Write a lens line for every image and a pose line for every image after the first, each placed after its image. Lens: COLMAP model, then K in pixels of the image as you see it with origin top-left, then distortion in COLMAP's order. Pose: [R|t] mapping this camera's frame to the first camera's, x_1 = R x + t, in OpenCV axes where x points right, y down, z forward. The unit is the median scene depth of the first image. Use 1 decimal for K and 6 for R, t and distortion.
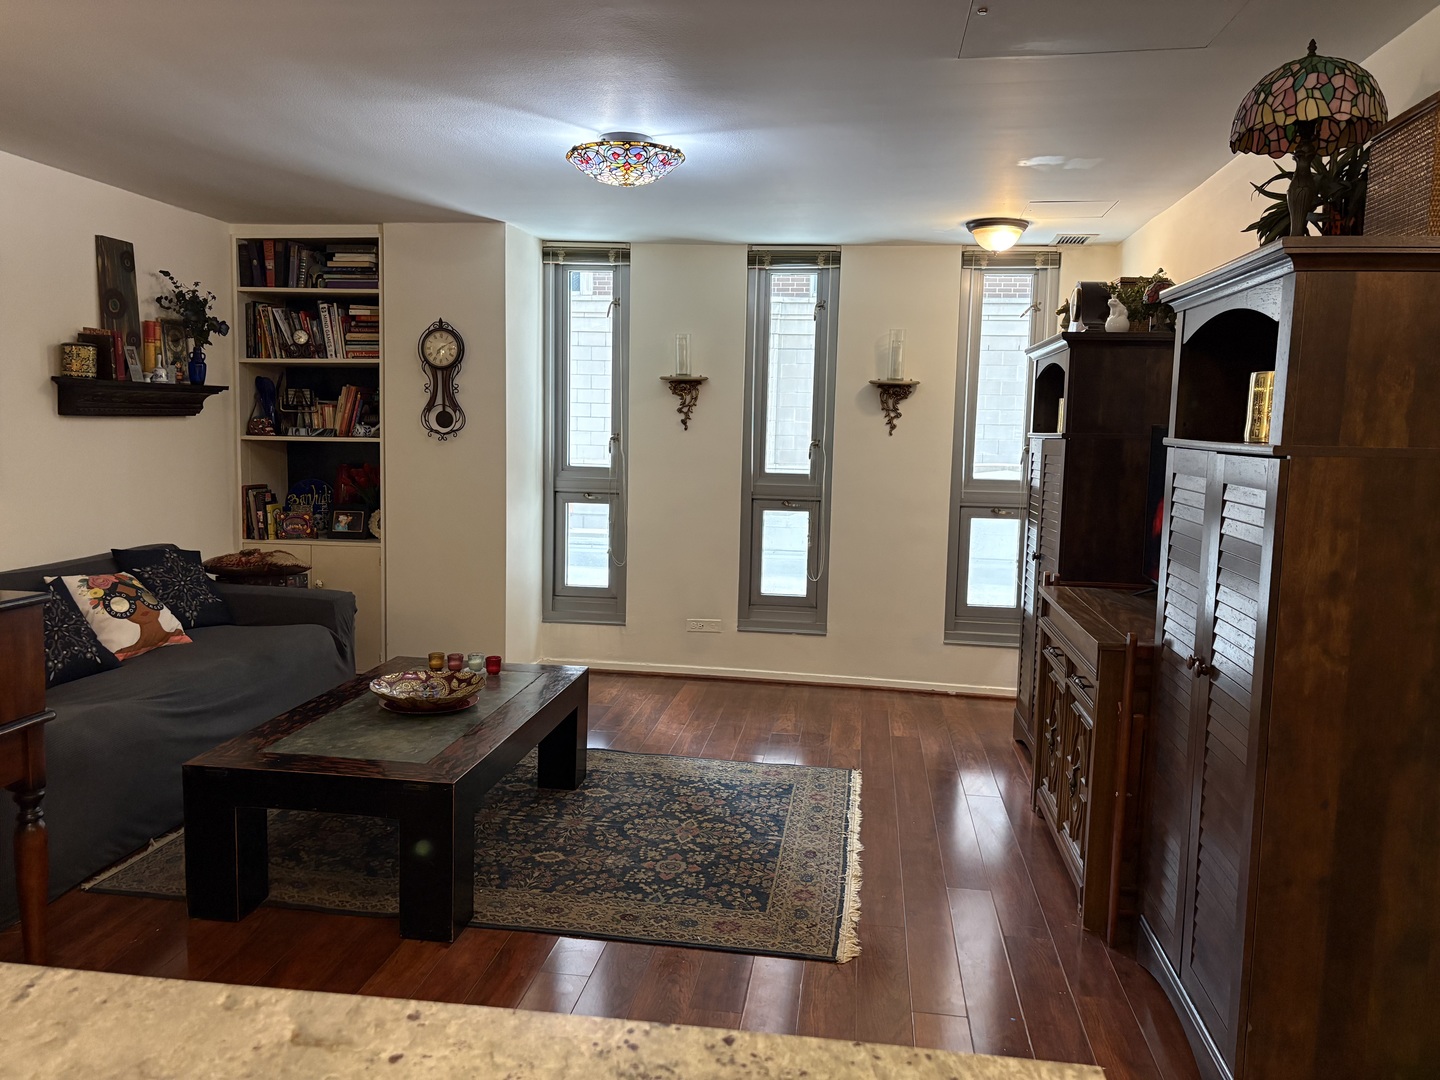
lens RADIAL K [[1079.1, 0, 720.4], [0, 1079.1, 545.5], [0, 0, 1]] dist [0.018549, 0.000099]
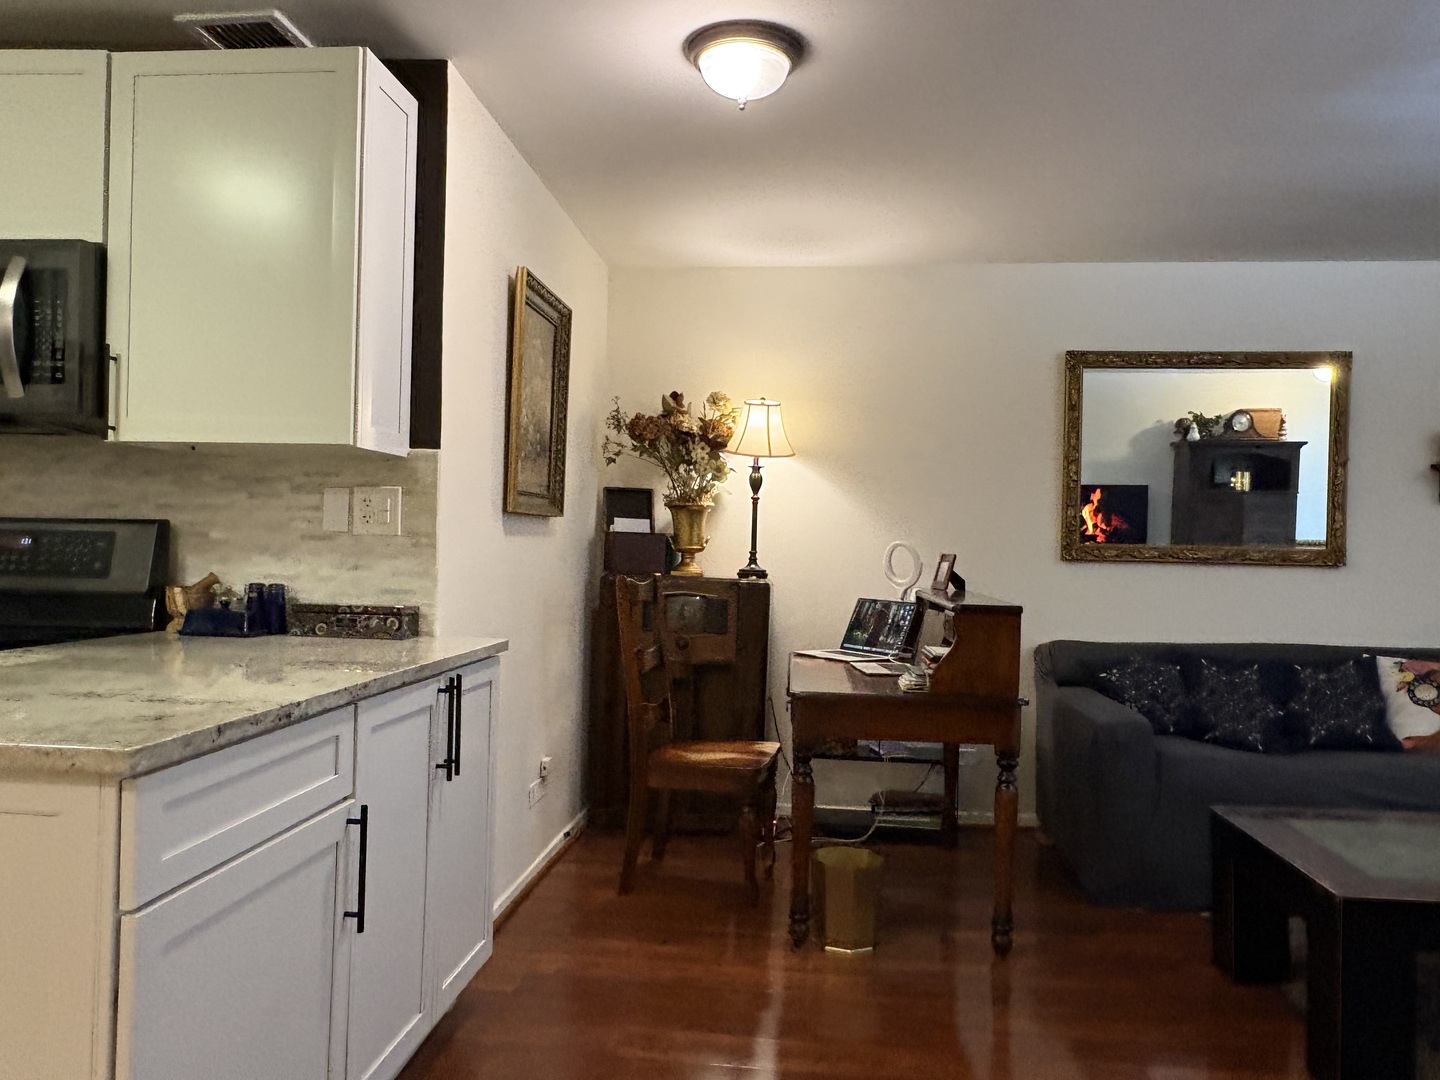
lens RADIAL K [[1070.6, 0, 720.0], [0, 1070.6, 540.0], [0, 0, 1]] dist [-0.001325, 0.001652]
pose [[0.030534, -0.026154, -0.999192, 0.288383], [-0.127485, 0.991391, -0.029845, 0.022263], [0.991370, 0.128293, 0.026937, 0.264061]]
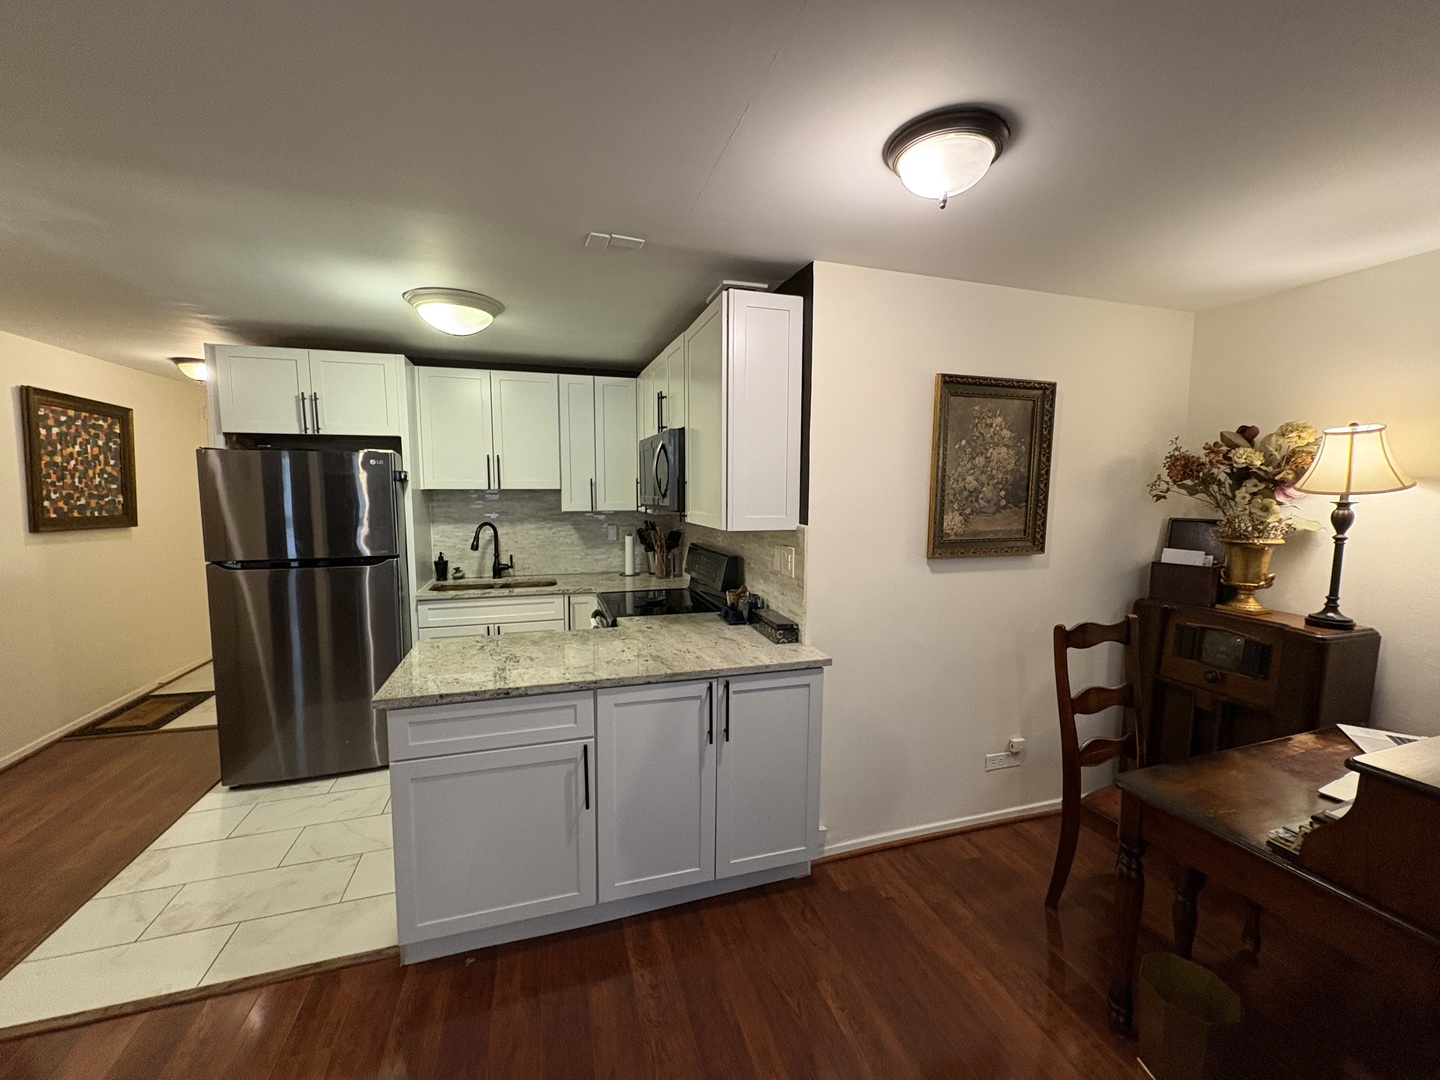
lens RADIAL K [[573.1, 0, 720.2], [0, 573.1, 541.0], [0, 0, 1]] dist [0.000318, 0.000443]
pose [[-0.907356, 0.008480, -0.420279, 0.015100], [-0.071891, 0.981936, 0.175021, -0.074792], [0.414171, 0.189021, -0.890356, 0.485343]]
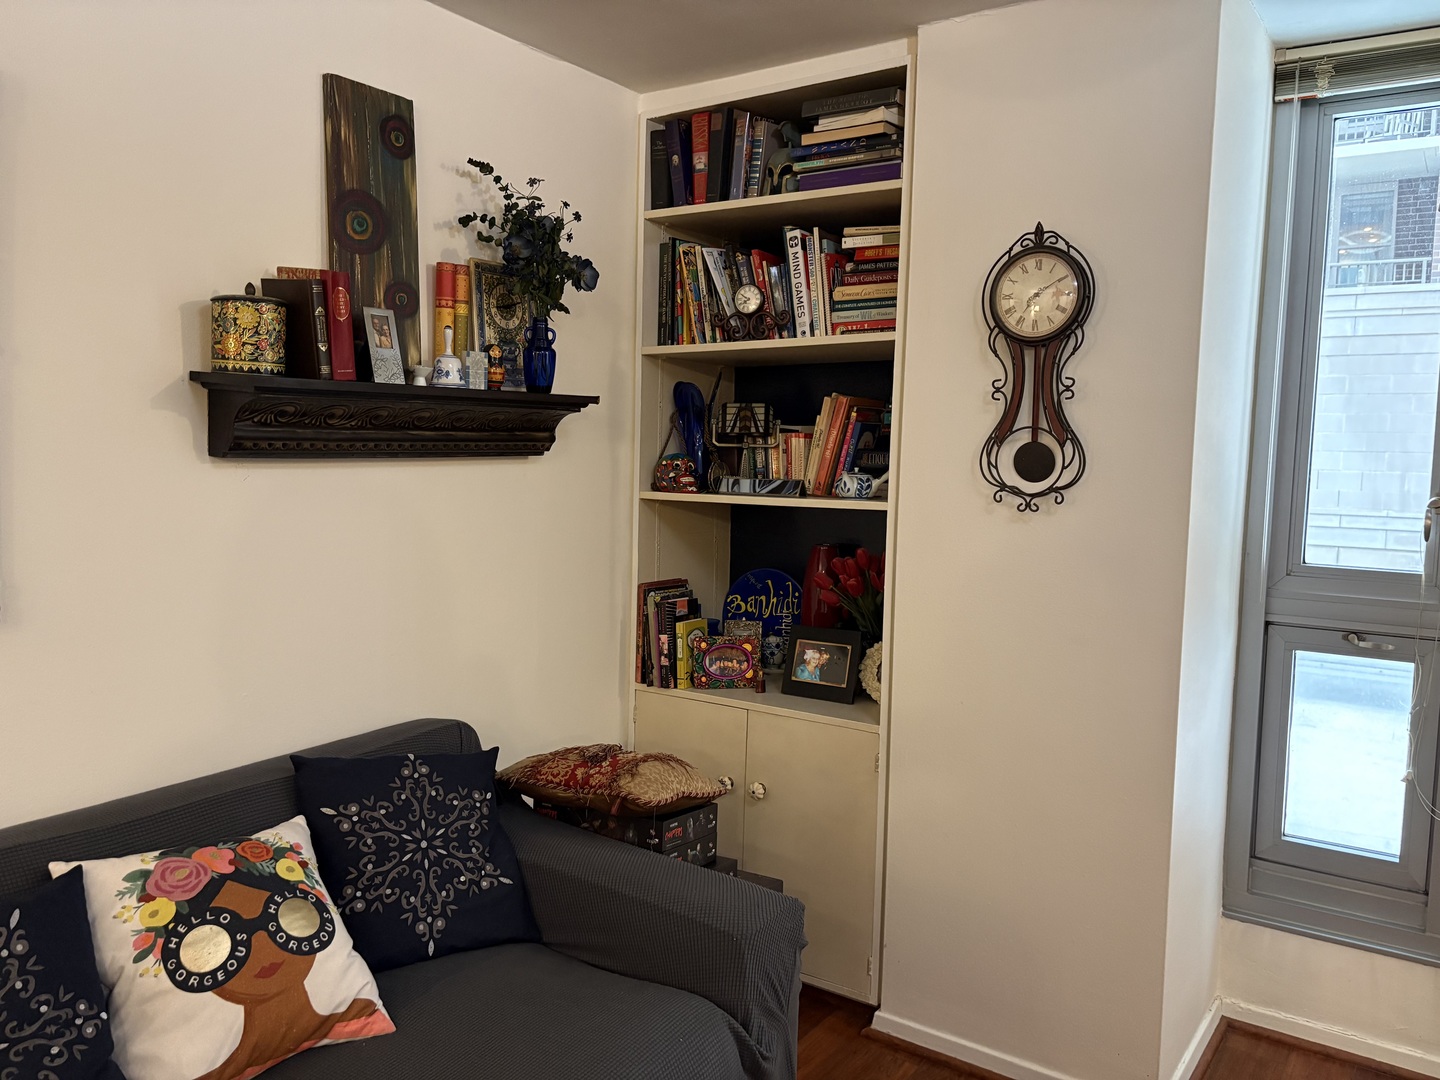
lens RADIAL K [[1079.1, 0, 720.4], [0, 1079.1, 545.5], [0, 0, 1]] dist [0.018549, 0.000099]
pose [[0.889872, 0.037531, -0.454663, -0.171259], [-0.051484, 0.998505, -0.018343, -0.069920], [0.453295, 0.039730, 0.890475, 0.568010]]
